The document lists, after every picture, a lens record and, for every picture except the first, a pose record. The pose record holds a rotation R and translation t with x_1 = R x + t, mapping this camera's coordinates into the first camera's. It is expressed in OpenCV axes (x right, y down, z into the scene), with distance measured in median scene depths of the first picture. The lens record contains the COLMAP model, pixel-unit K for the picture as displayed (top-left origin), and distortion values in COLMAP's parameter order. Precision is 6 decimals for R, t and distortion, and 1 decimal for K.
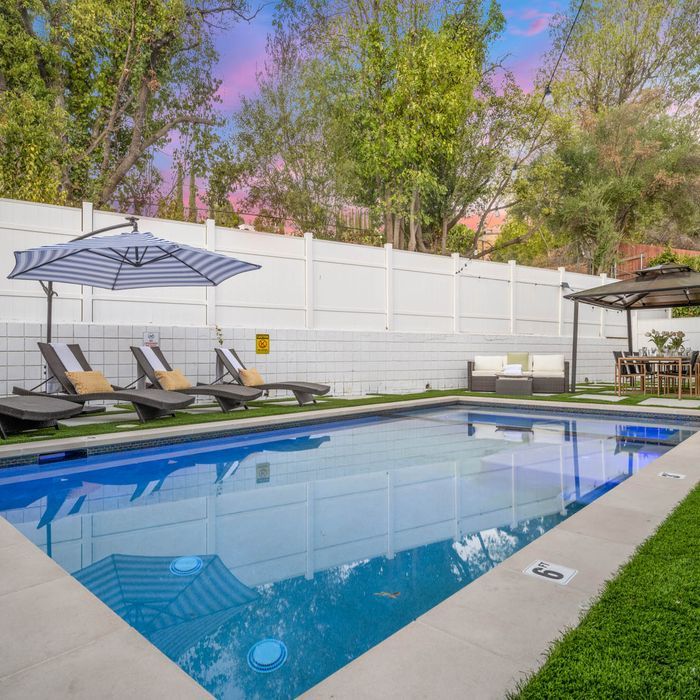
lens RADIAL K [[489.3, 0, 350.0], [0, 489.3, 350.0], [0, 0, 1]] dist [0.003479, 0.000175]
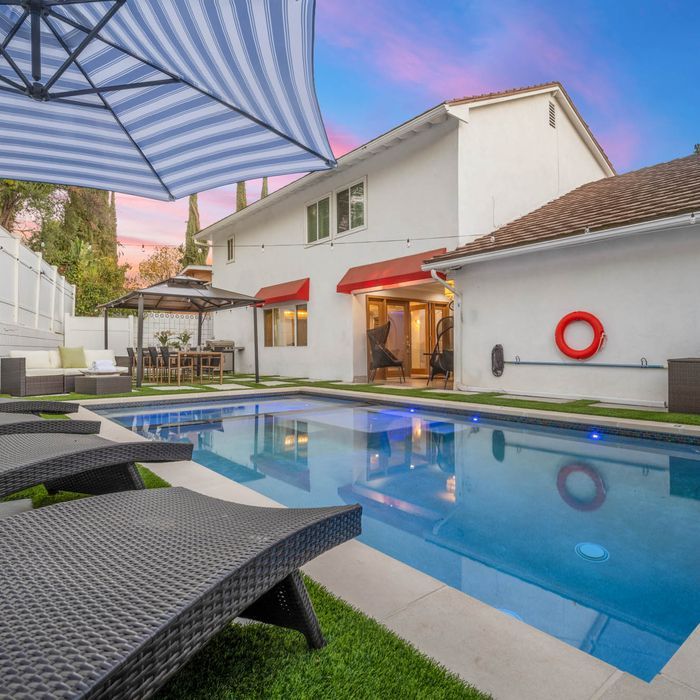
lens RADIAL K [[464.8, 0, 347.4], [0, 464.8, 341.8], [0, 0, 1]] dist [0.002649, 0.002235]
pose [[0.141726, 0.022302, 0.989655, -0.421429], [-0.011135, 0.999719, -0.020934, 0.008641], [-0.989843, -0.008053, 0.141934, 0.413566]]
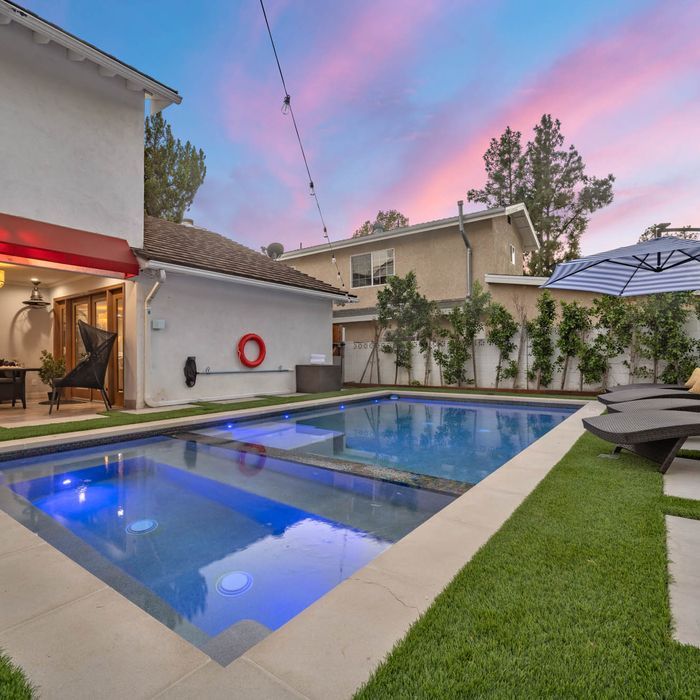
lens RADIAL K [[415.2, 0, 350.0], [0, 415.2, 350.0], [0, 0, 1]] dist [0.001707, 0.000309]
pose [[-0.993637, 0.010077, -0.112179, 0.184407], [0.013622, 0.999430, -0.030878, 0.008776], [0.111804, -0.032209, -0.993208, 1.030905]]
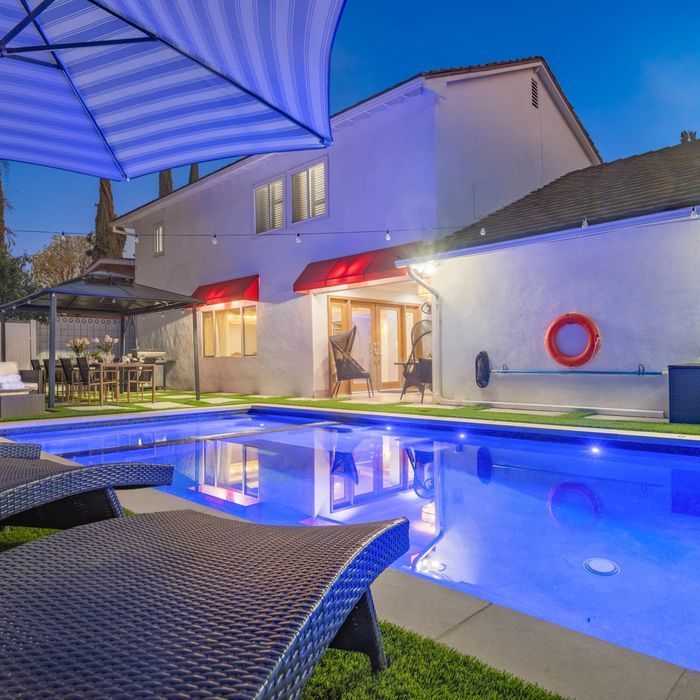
lens RADIAL K [[550.2, 0, 350.0], [0, 550.2, 350.0], [0, 0, 1]] dist [0.000063, -0.005110]
pose [[0.038456, 0.023820, 0.998976, -0.432977], [-0.001361, 0.999716, -0.023785, 0.011667], [-0.999259, -0.000445, 0.038477, 0.438639]]
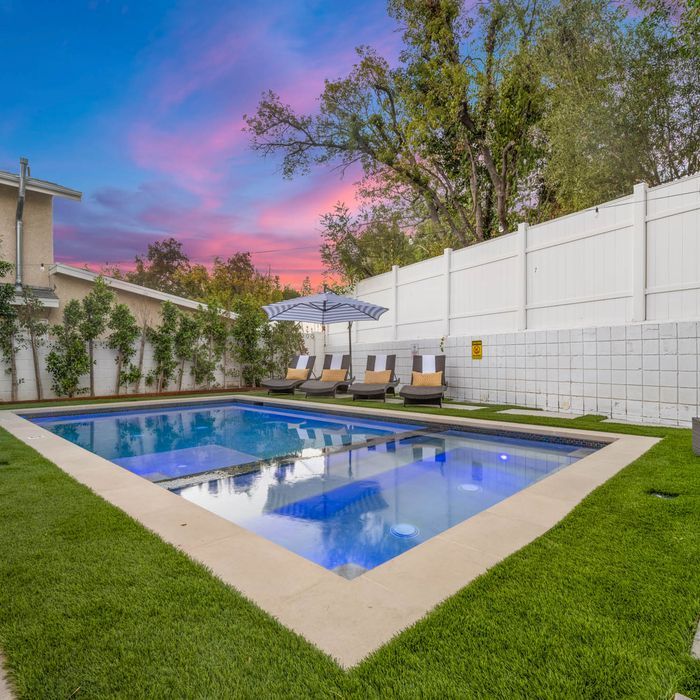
lens RADIAL K [[430.1, 0, 350.2], [0, 430.1, 356.5], [0, 0, 1]] dist [0.001718, 0.000321]
pose [[-0.020532, -0.003285, -0.999784, 0.647725], [0.016356, 0.999860, -0.003621, 0.000853], [0.999655, -0.016427, -0.020476, 0.641771]]
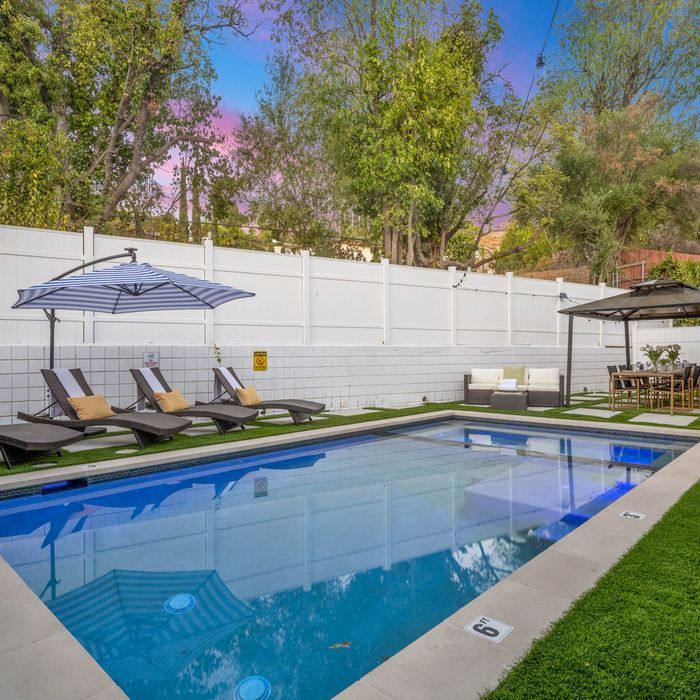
lens RADIAL K [[494.5, 0, 350.0], [0, 494.5, 350.0], [0, 0, 1]] dist [0.003589, 0.000830]
pose [[0.999931, -0.002648, -0.011432, 0.017444], [0.002689, 0.999990, 0.003547, -0.033088], [0.011423, -0.003577, 0.999928, -0.024647]]
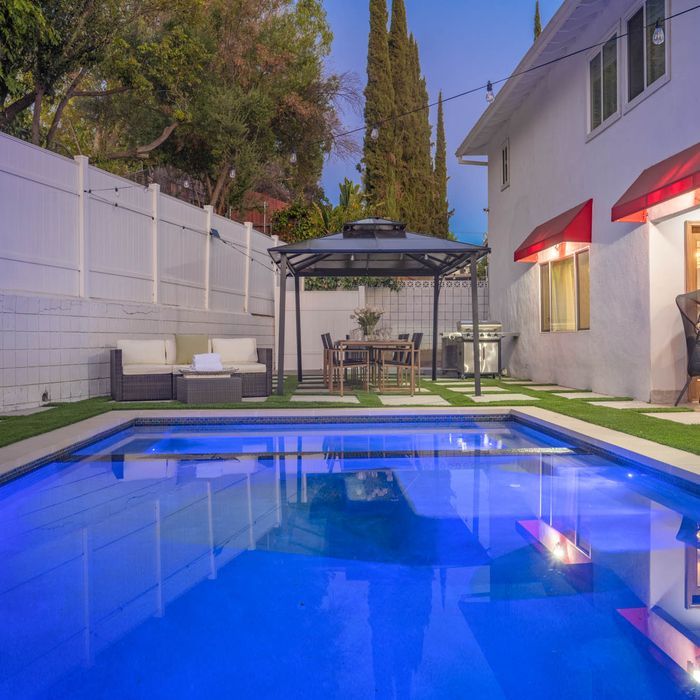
lens RADIAL K [[755.4, 0, 349.6], [0, 755.4, 347.7], [0, 0, 1]] dist [-0.003270, 0.007870]
pose [[0.703183, -0.007142, 0.710973, -0.202485], [-0.006125, 0.999852, 0.016102, 0.005604], [-0.710982, -0.015677, 0.703035, 0.195039]]
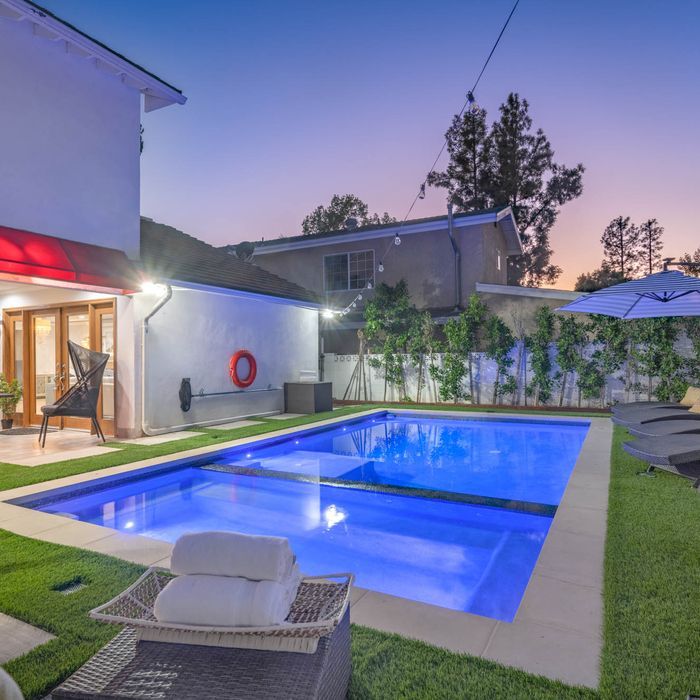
lens RADIAL K [[494.5, 0, 350.0], [0, 494.5, 350.0], [0, 0, 1]] dist [0.003589, 0.000830]
pose [[-0.968677, 0.011511, -0.248055, 0.322137], [0.019490, 0.999368, -0.029735, -0.022043], [0.247556, -0.033638, -0.968289, 1.103132]]
